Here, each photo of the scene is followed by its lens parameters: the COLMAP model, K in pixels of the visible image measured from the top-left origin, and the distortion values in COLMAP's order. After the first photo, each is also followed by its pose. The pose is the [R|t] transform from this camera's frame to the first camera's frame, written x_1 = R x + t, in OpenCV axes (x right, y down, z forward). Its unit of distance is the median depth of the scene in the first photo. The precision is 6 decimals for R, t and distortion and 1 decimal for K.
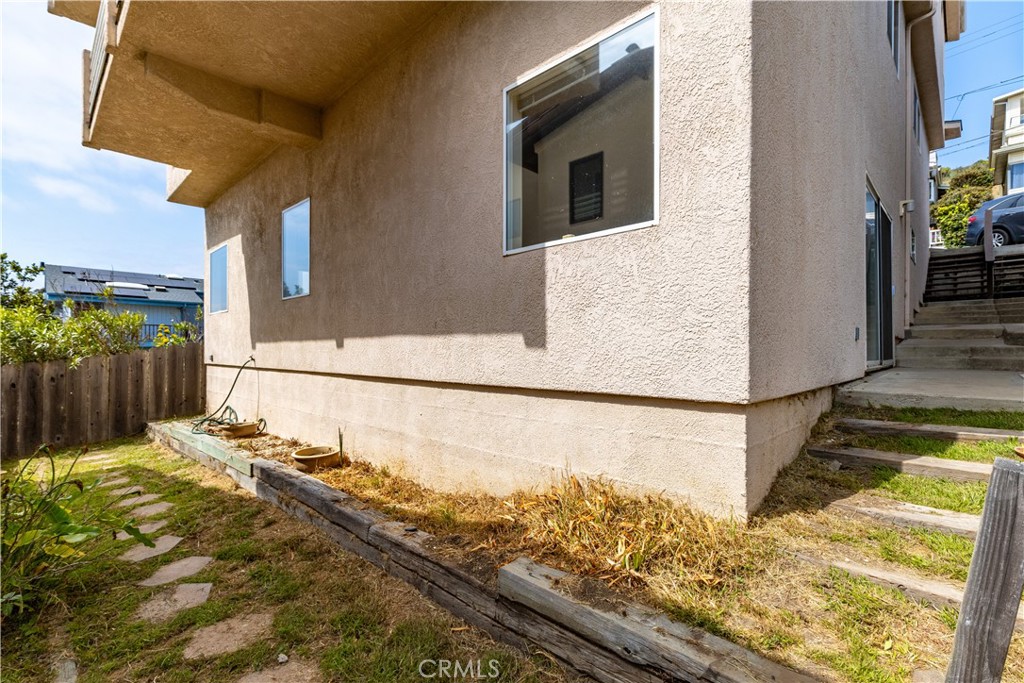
lens RADIAL K [[458.4, 0, 521.2], [0, 458.4, 347.8], [0, 0, 1]] dist [0.008602, -0.001357]
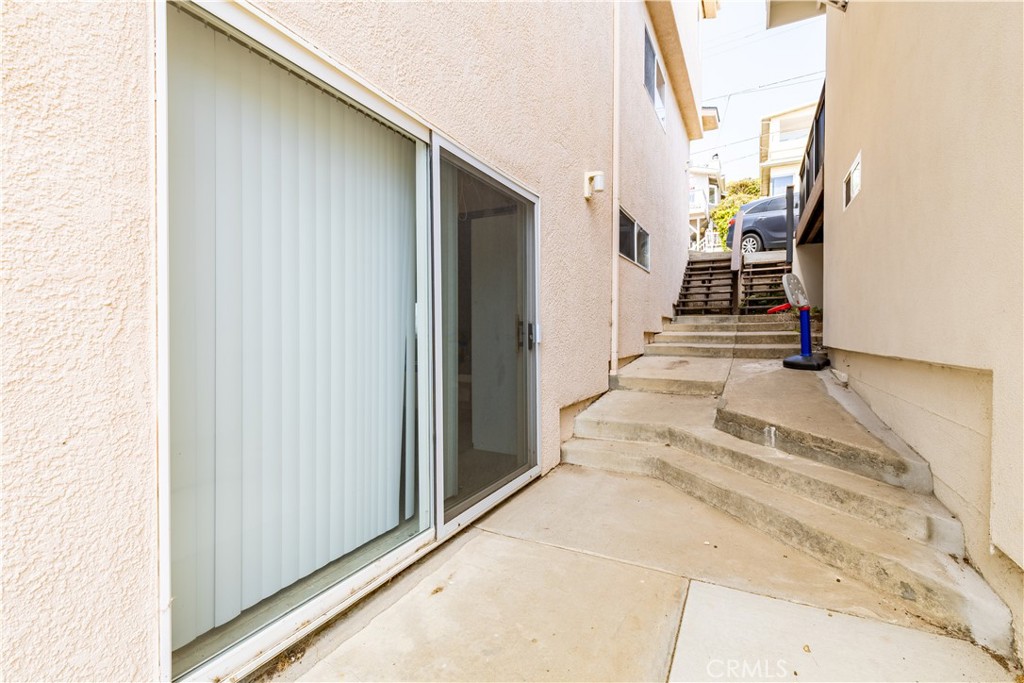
lens RADIAL K [[458.4, 0, 513.6], [0, 458.4, 335.0], [0, 0, 1]] dist [0.008602, -0.001357]
pose [[0.958242, -0.003957, 0.285930, 0.322215], [0.001731, 0.999966, 0.008039, -0.064223], [-0.285952, -0.007208, 0.958217, 0.260601]]
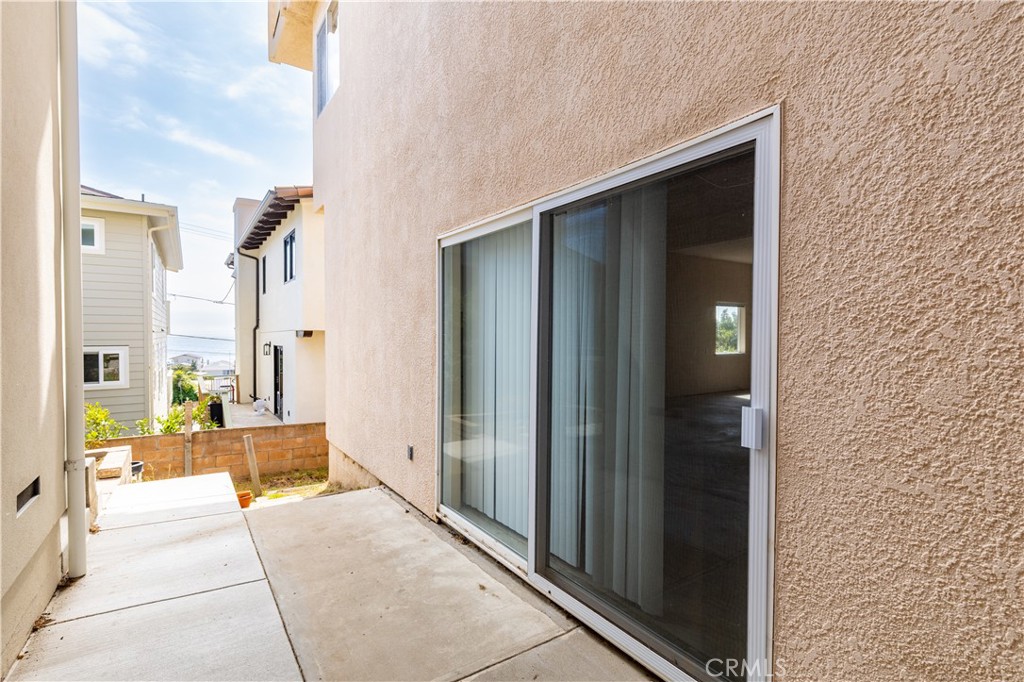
lens RADIAL K [[458.4, 0, 507.6], [0, 458.4, 342.0], [0, 0, 1]] dist [0.008602, -0.001357]
pose [[-0.194716, 0.008143, -0.980826, 0.541833], [-0.001502, 0.999962, 0.008600, -0.085999], [0.980859, 0.003148, -0.194696, 0.472362]]
